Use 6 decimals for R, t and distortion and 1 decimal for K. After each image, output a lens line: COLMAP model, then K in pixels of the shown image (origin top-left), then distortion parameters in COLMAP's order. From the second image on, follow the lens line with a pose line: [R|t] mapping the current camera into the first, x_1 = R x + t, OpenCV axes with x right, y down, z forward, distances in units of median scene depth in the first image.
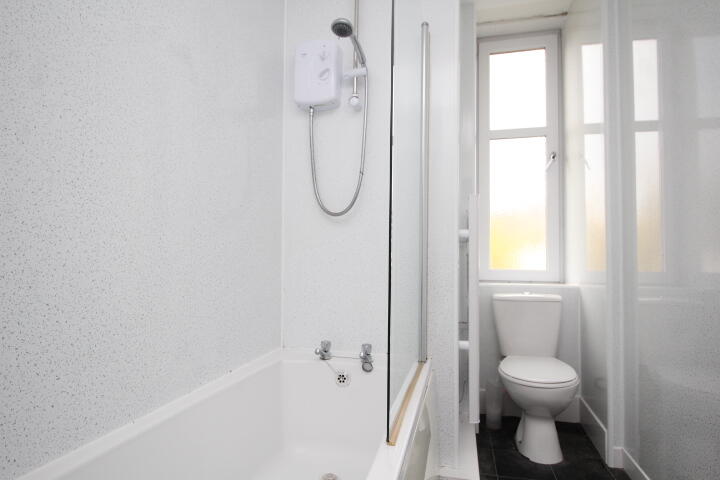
lens RADIAL K [[403.0, 0, 356.2], [0, 403.0, 241.9], [0, 0, 1]] dist [-0.022186, -0.000756]
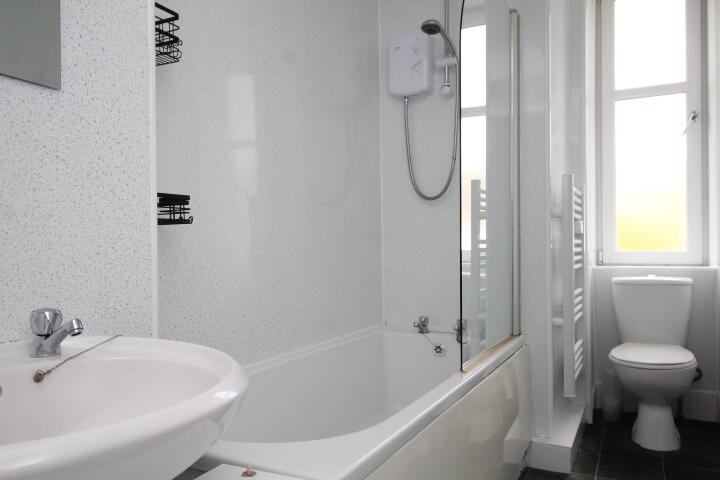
lens RADIAL K [[560.5, 0, 358.5], [0, 560.5, 241.0], [0, 0, 1]] dist [0.013362, 0.002574]
pose [[0.975442, -0.018413, -0.219484, 0.082162], [0.025025, 0.999312, 0.027384, -0.001223], [0.218829, -0.032205, 0.975232, -0.467835]]
